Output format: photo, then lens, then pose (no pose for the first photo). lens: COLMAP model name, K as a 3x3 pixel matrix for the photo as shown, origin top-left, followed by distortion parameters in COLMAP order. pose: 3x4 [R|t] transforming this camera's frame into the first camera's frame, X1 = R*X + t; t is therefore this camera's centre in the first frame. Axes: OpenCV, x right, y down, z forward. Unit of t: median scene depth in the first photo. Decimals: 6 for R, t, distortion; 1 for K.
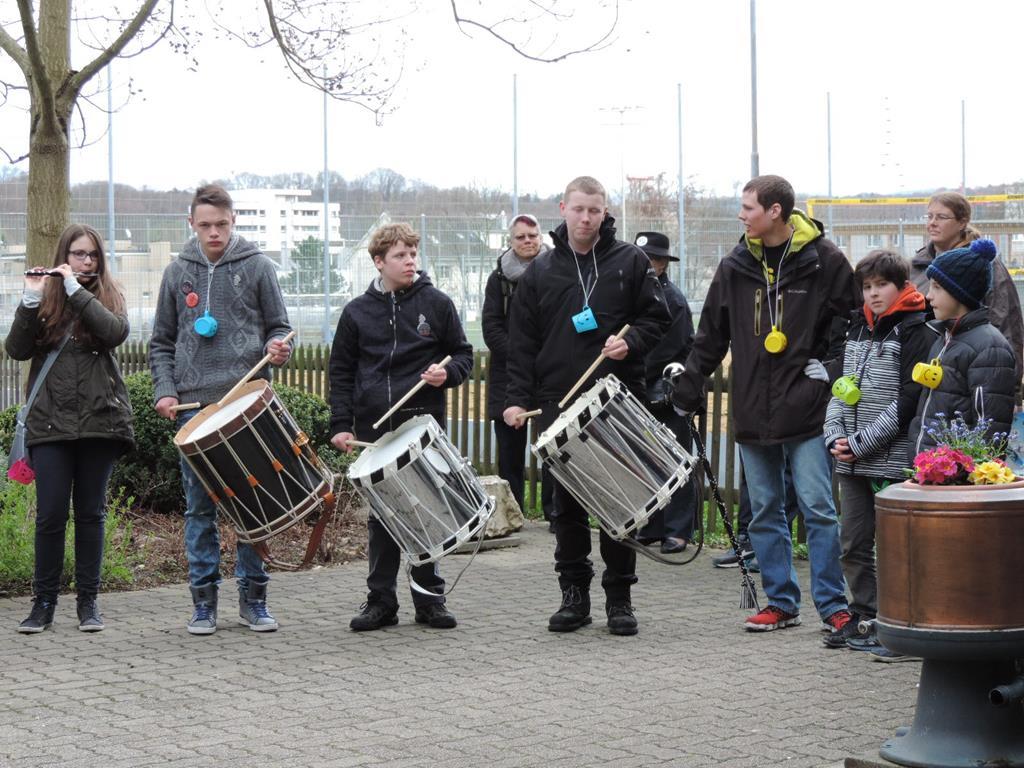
lens RADIAL K [[2206.9, 0, 506.9], [0, 2206.9, 379.1], [0, 0, 1]] dist [-0.032758, 0.000000]
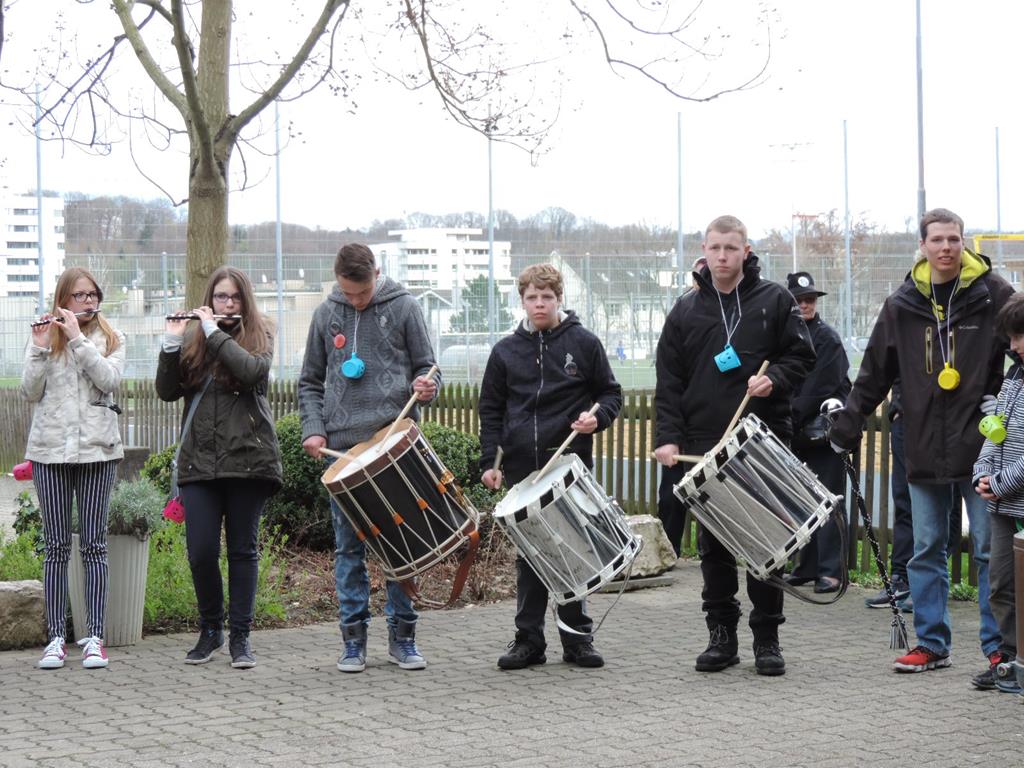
lens RADIAL K [[2206.9, 0, 518.3], [0, 2206.9, 376.3], [0, 0, 1]] dist [-0.032758, 0.000000]
pose [[0.997363, -0.002673, -0.072530, 0.009809], [0.001340, 0.999829, -0.018429, -0.000652], [0.072567, 0.018283, 0.997196, -0.002885]]
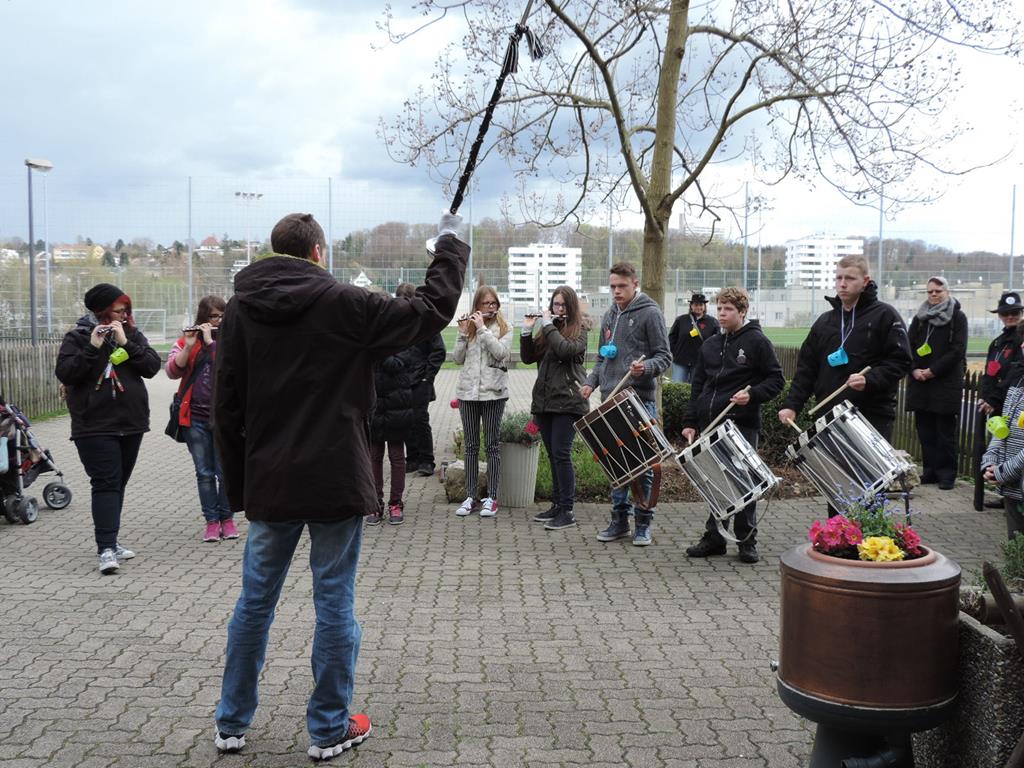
lens RADIAL K [[1056.2, 0, 523.7], [0, 1056.2, 378.3], [0, 0, 1]] dist [-0.019228, 0.000000]
pose [[0.828188, 0.054055, -0.557837, 0.202482], [-0.037748, 0.998458, 0.040709, -0.028880], [0.559177, -0.012658, 0.828952, 0.286683]]
